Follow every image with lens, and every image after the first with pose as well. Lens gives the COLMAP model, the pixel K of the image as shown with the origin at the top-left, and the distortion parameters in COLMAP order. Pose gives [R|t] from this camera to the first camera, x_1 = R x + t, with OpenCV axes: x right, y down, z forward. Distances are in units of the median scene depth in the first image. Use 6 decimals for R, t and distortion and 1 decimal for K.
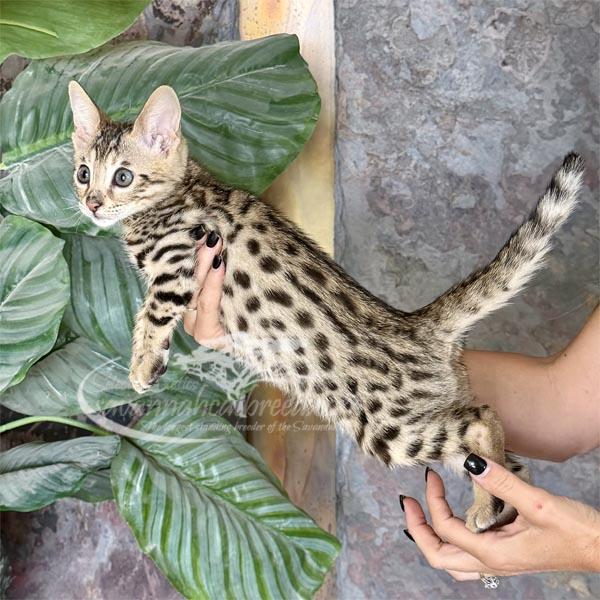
lens RADIAL K [[1250.8, 0, 241.3], [0, 1250.8, 284.5], [0, 0, 1]] dist [0.139673, 0.000000]
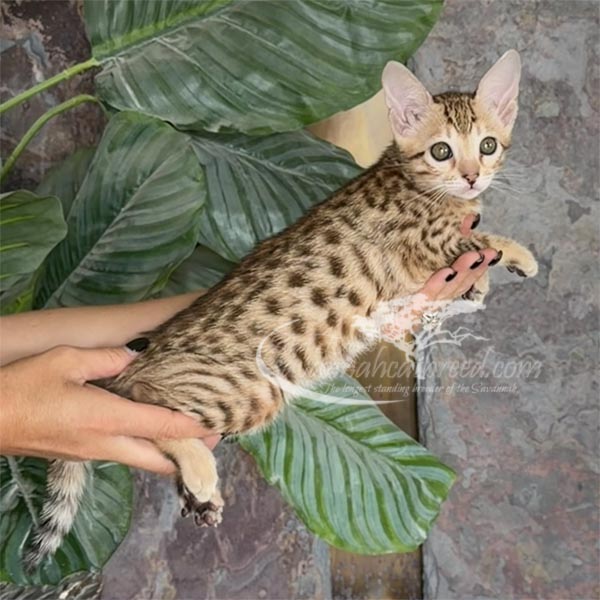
lens RADIAL K [[1502.5, 0, 389.6], [0, 1502.5, 408.9], [0, 0, 1]] dist [0.149218, 0.000000]
pose [[0.979899, -0.064851, 0.188661, -0.165915], [0.052070, 0.996049, 0.071935, 0.068971], [-0.192581, -0.060665, 0.979404, -0.090528]]
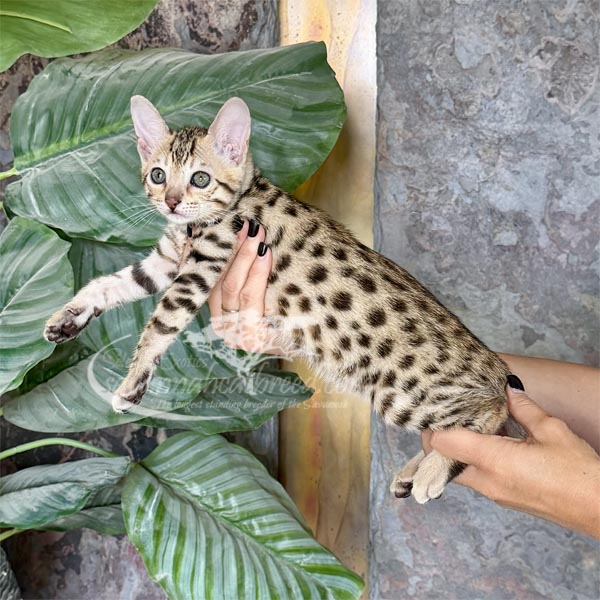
lens RADIAL K [[1250.8, 0, 316.8], [0, 1250.8, 366.8], [0, 0, 1]] dist [0.139673, 0.000000]
pose [[0.999651, 0.025282, -0.007608, 0.042091], [-0.025396, 0.999561, -0.015276, 0.051955], [0.007219, 0.015464, 0.999854, 0.034057]]
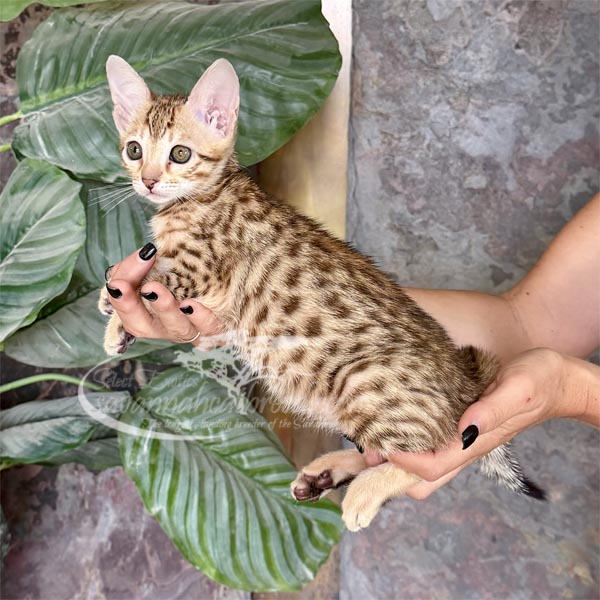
lens RADIAL K [[1225.6, 0, 280.8], [0, 1225.6, 252.5], [0, 0, 1]] dist [0.136413, 0.000000]
pose [[0.998967, 0.027997, 0.035780, -0.013135], [-0.025780, 0.997804, -0.061008, 0.055837], [-0.037410, 0.060023, 0.997496, 0.023743]]
